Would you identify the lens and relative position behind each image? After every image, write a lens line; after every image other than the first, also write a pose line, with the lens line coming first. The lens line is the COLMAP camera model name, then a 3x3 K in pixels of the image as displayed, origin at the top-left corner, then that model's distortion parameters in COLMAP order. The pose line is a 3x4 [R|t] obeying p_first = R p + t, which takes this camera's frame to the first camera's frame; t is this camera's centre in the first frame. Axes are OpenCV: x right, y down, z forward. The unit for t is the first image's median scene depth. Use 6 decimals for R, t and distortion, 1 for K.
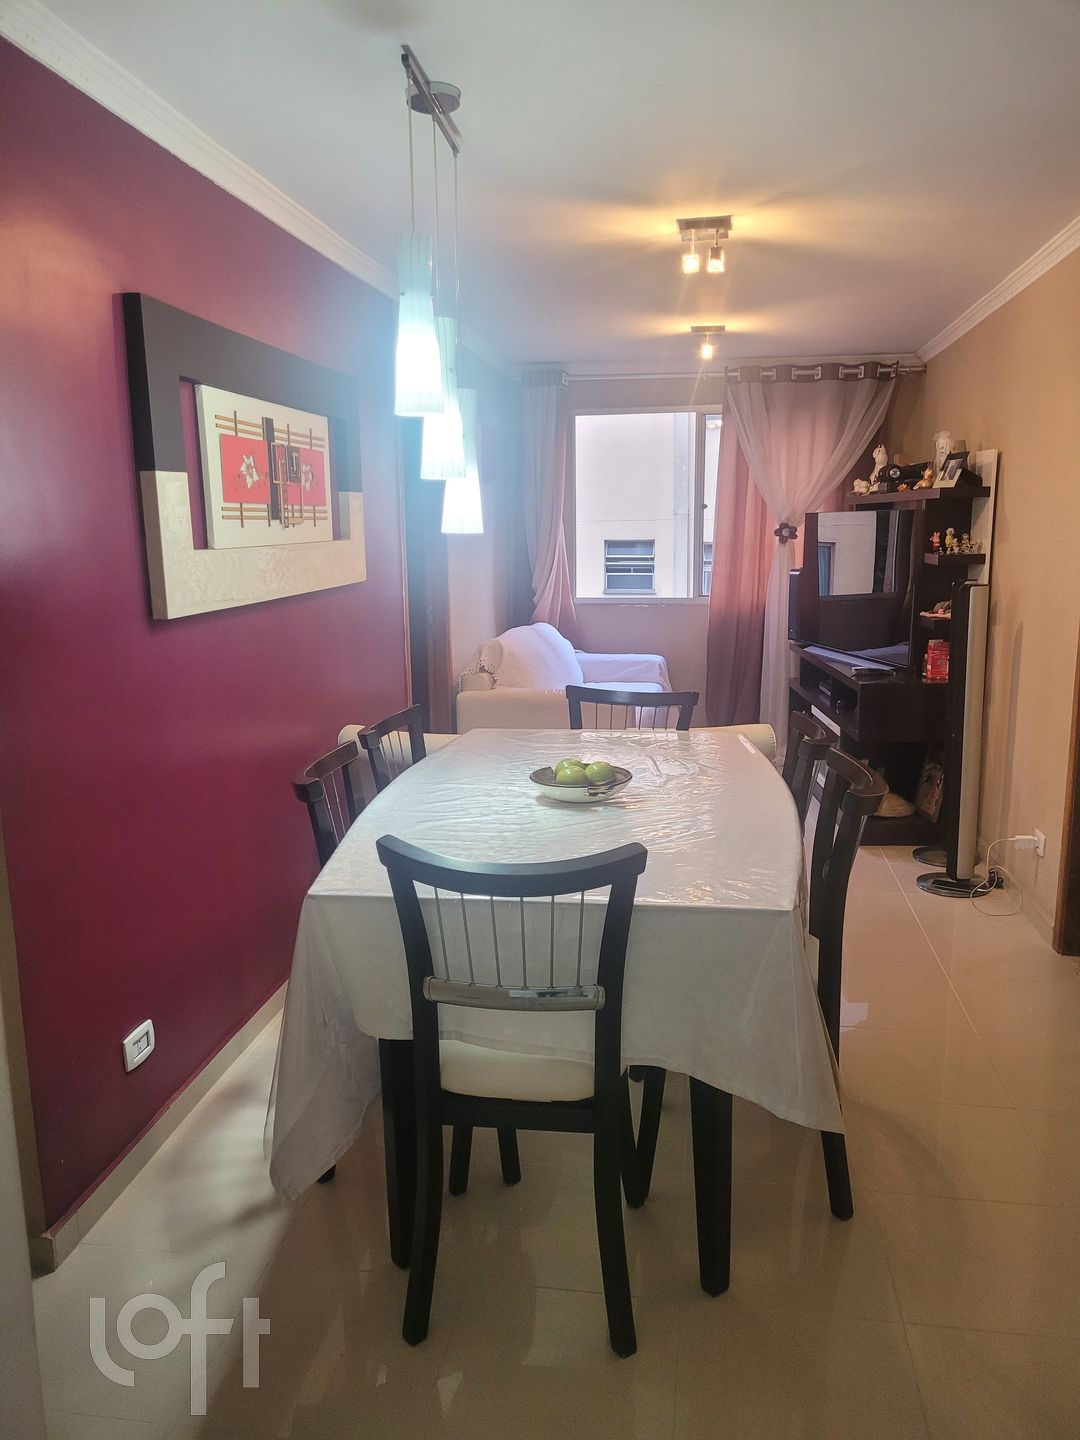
lens RADIAL K [[1088.2, 0, 552.0], [0, 1088.2, 727.7], [0, 0, 1]] dist [0.054416, -0.058772]
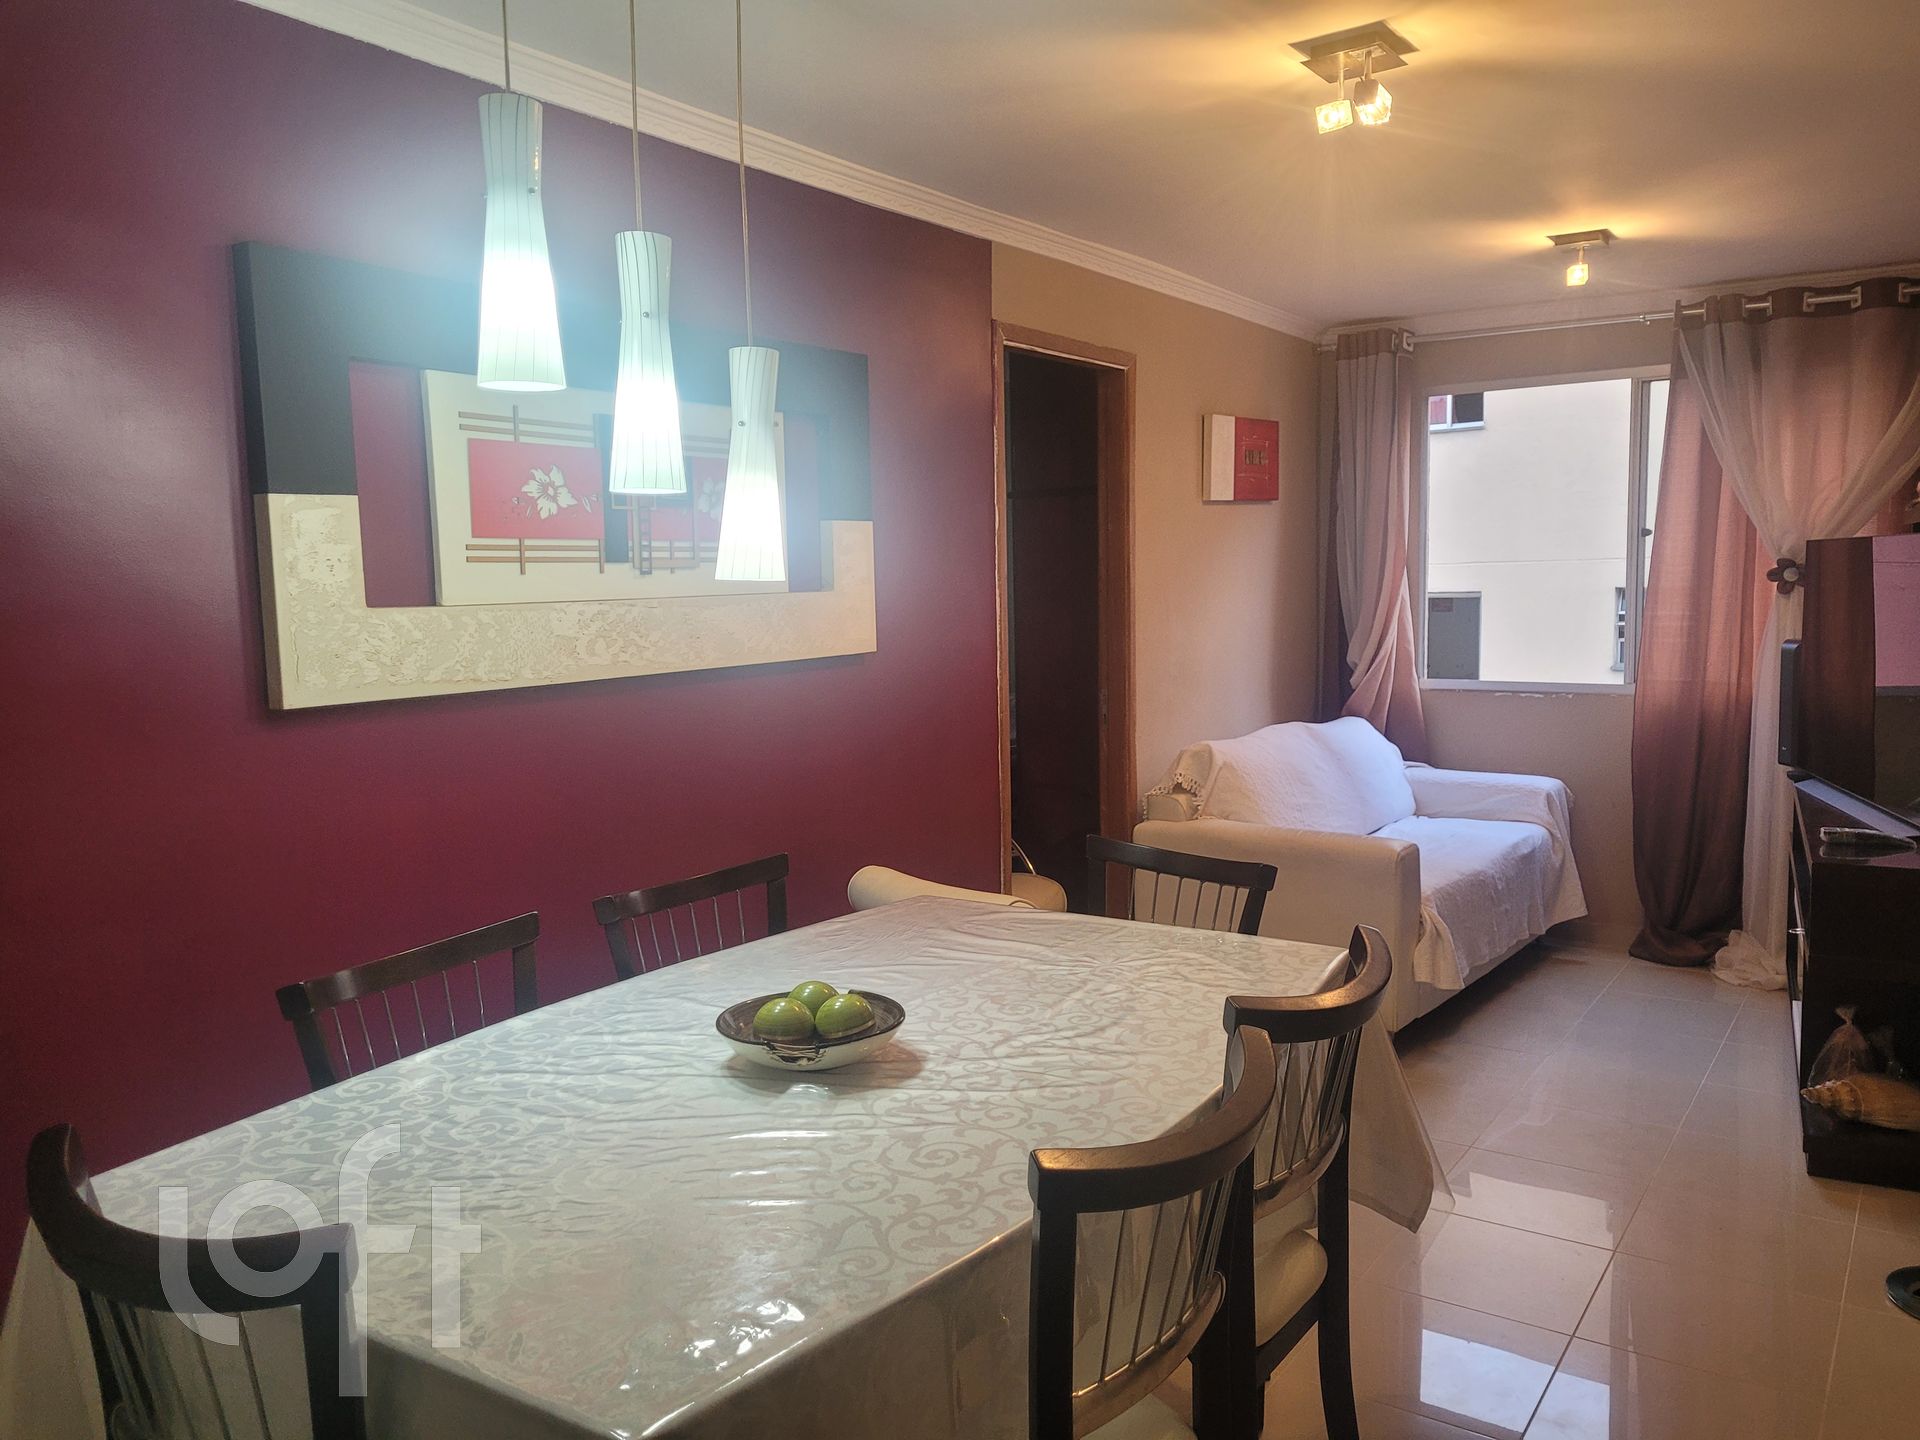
lens RADIAL K [[1451.0, 0, 965.6], [0, 1451.0, 701.3], [0, 0, 1]] dist [0.054416, -0.058772]
pose [[0.902109, 0.031367, -0.430366, 0.189767], [-0.071311, 0.994478, -0.076996, -0.029670], [0.425574, 0.100149, 0.899365, 0.169166]]
